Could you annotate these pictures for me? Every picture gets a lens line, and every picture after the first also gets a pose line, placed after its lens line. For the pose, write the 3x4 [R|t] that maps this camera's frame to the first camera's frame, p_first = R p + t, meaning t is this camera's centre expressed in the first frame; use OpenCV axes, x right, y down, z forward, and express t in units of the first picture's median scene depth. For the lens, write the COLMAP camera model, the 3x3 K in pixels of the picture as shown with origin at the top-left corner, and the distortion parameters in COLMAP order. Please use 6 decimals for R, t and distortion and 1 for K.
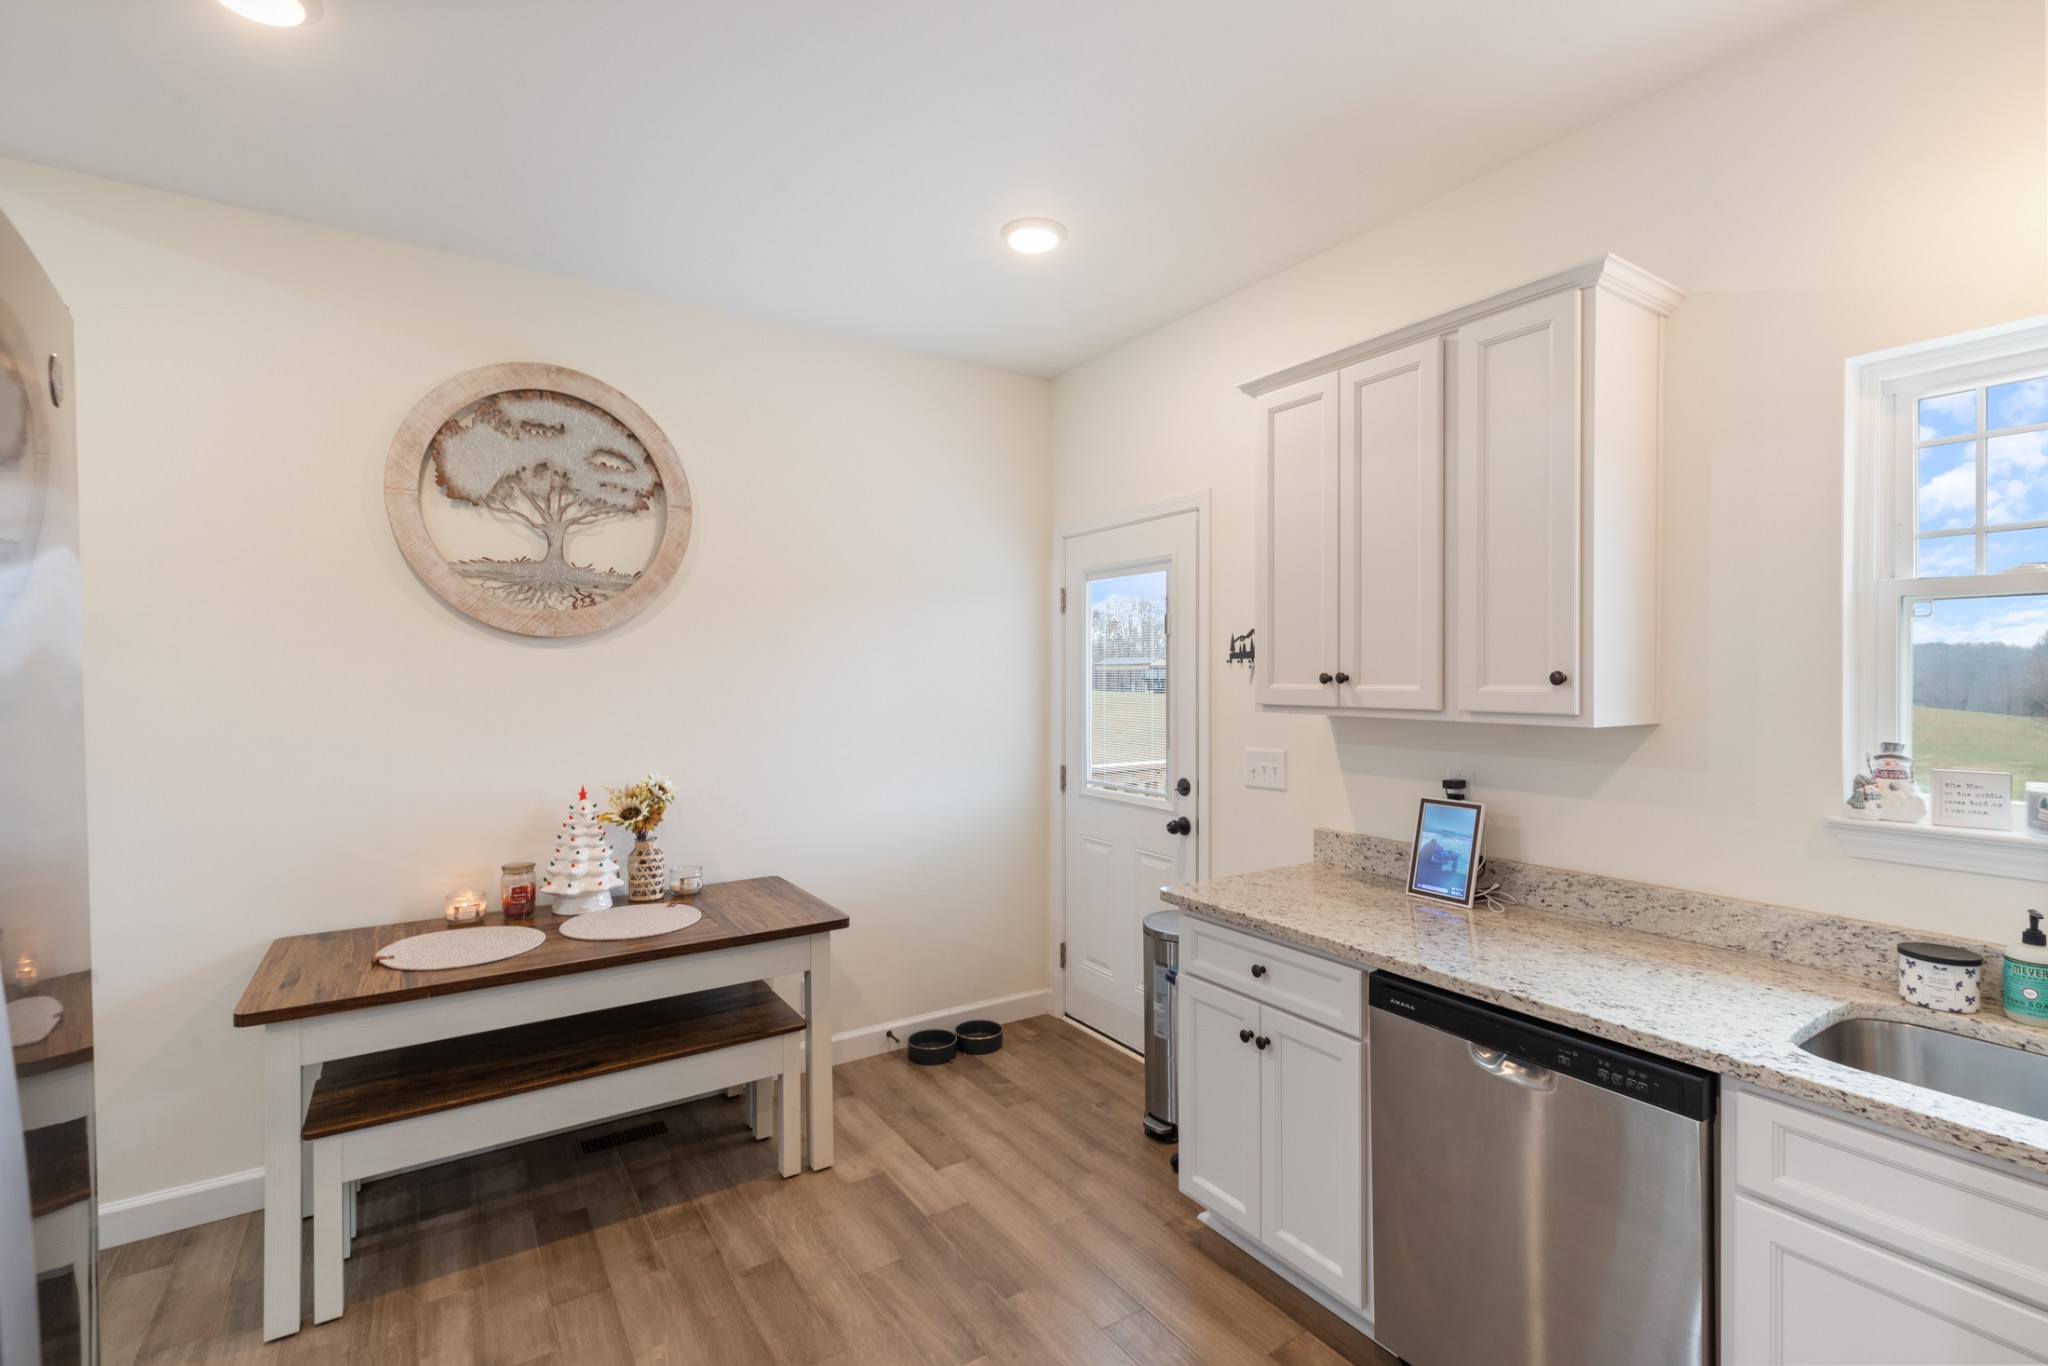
lens RADIAL K [[917.8, 0, 1031.9], [0, 917.8, 678.7], [0, 0, 1]] dist [-0.001487, -0.000866]
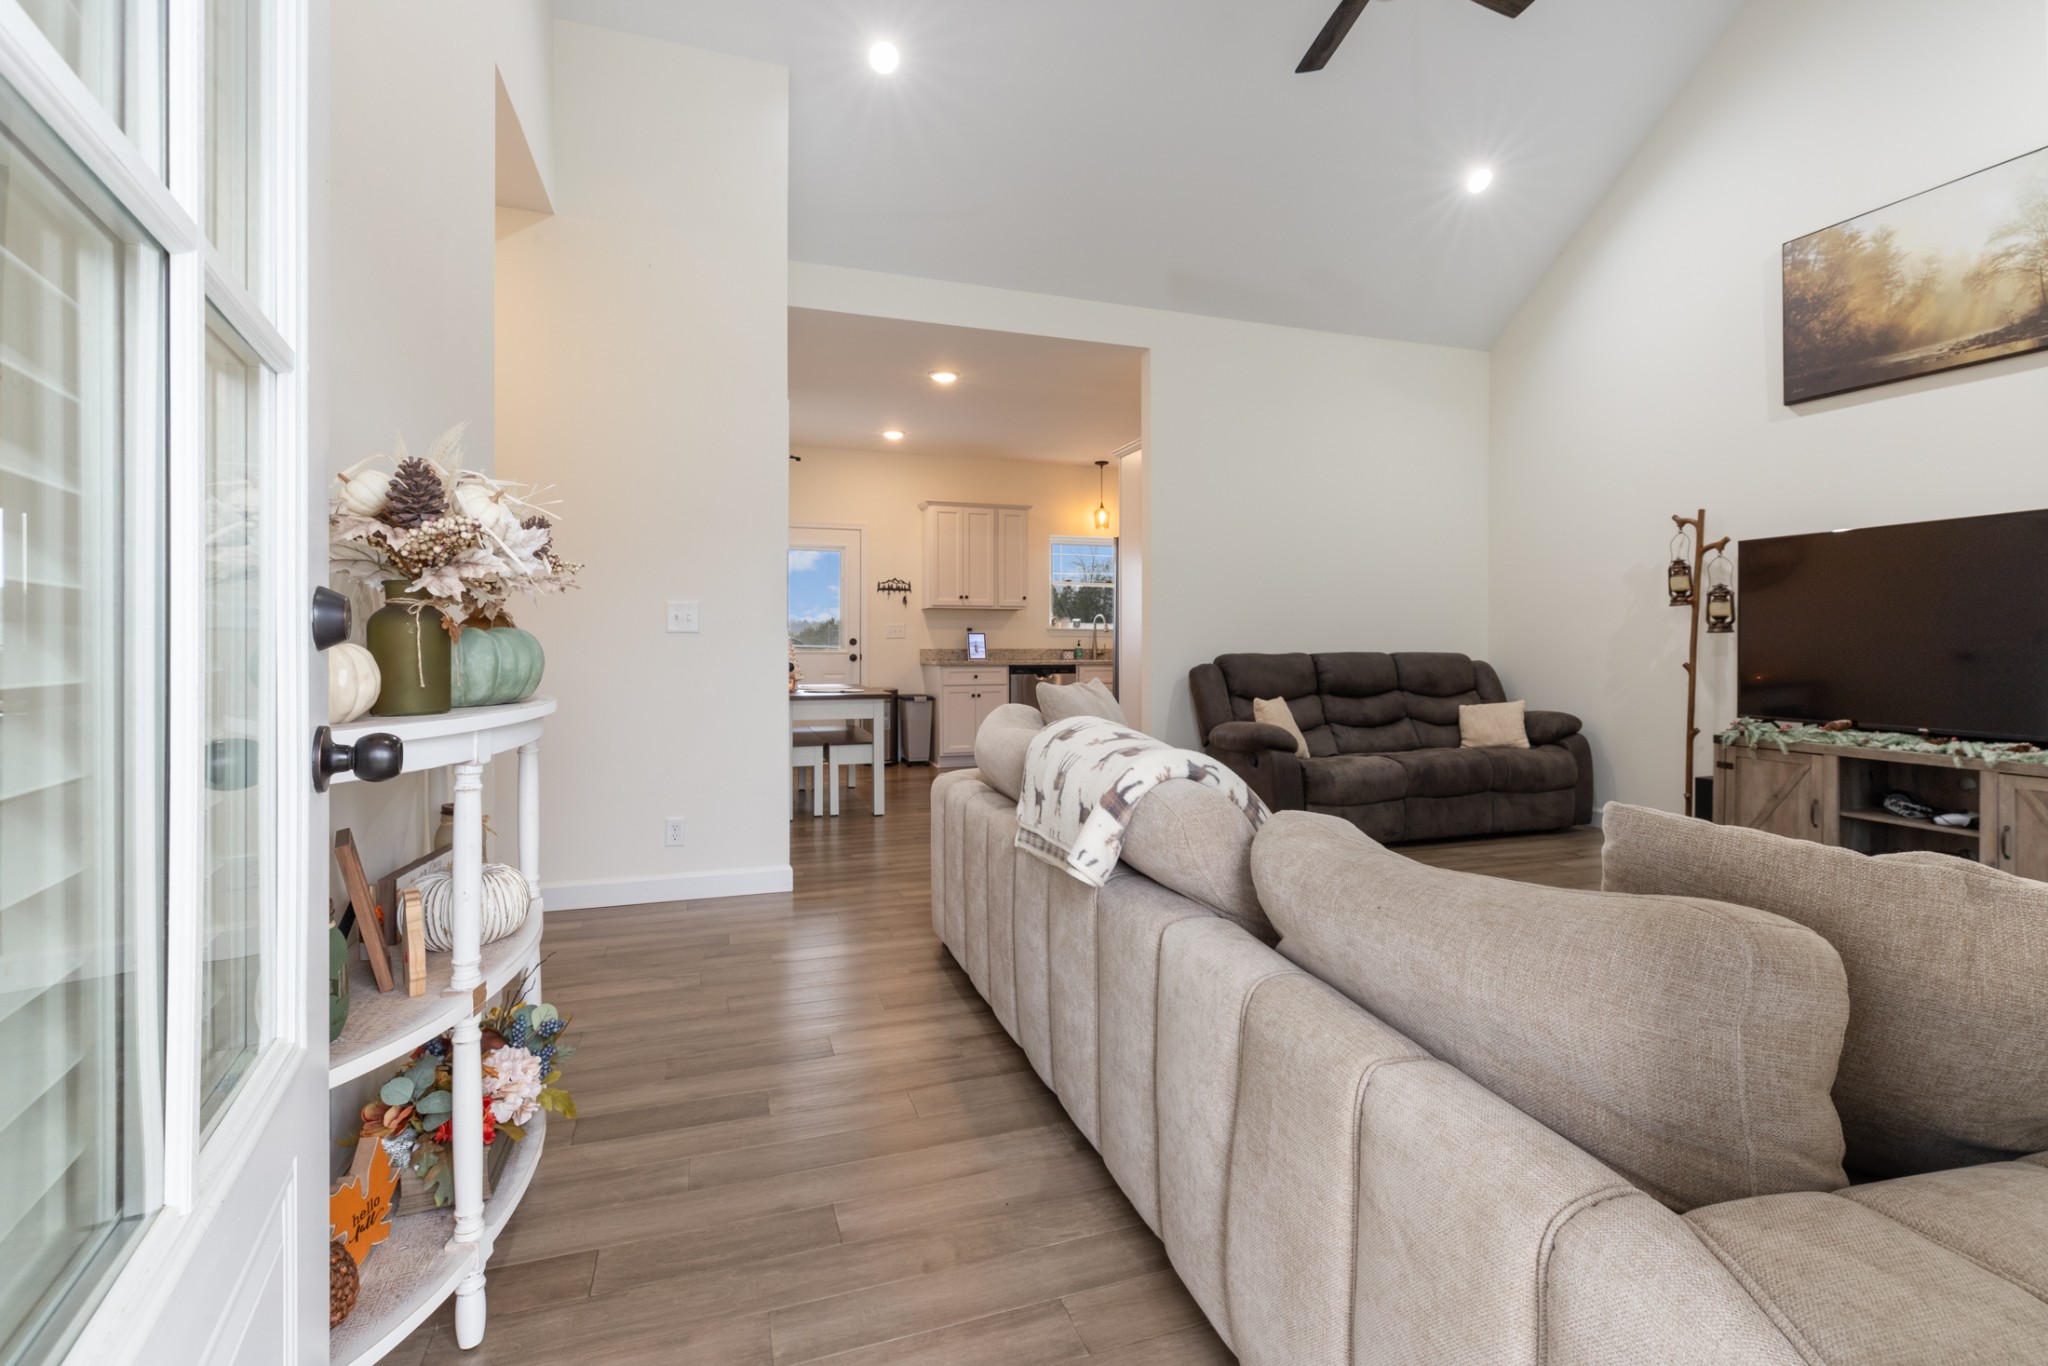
lens RADIAL K [[923.8, 0, 1032.4], [0, 923.8, 640.6], [0, 0, 1]] dist [0.001225, -0.000017]
pose [[0.251946, 0.004043, 0.967733, -3.362168], [0.000098, 0.999991, -0.004204, 0.199933], [-0.967741, 0.001154, 0.251943, -0.137892]]
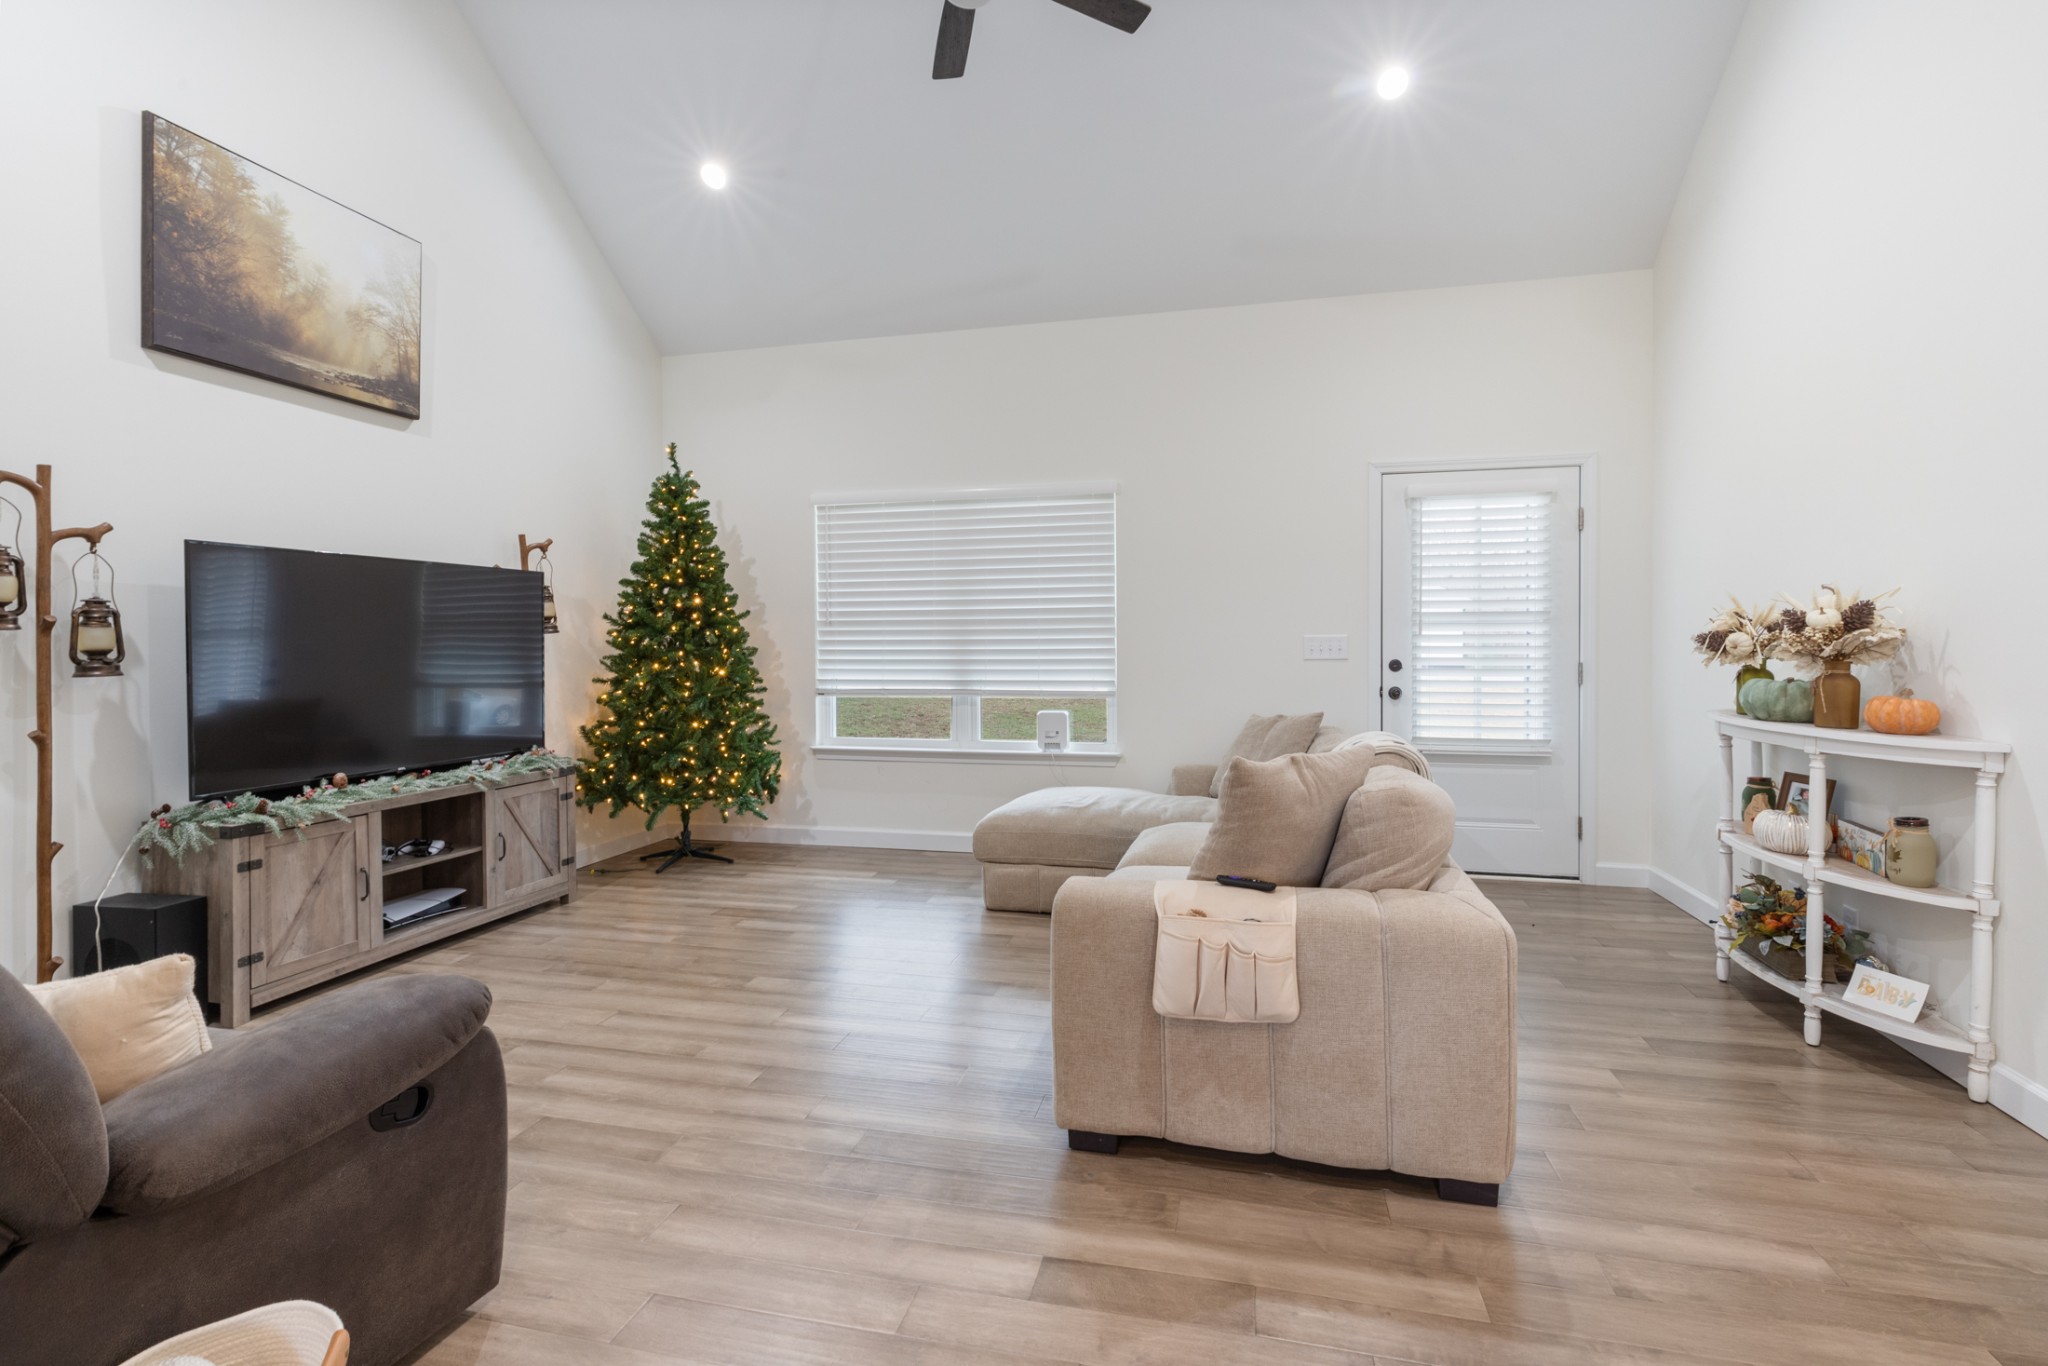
lens RADIAL K [[926.6, 0, 1037.6], [0, 926.6, 649.1], [0, 0, 1]] dist [0.002089, -0.000064]
pose [[-0.728572, 0.008791, -0.684913, -0.903630], [0.002575, 0.999946, 0.010095, 0.121587], [0.684964, 0.005592, -0.728555, 0.765806]]
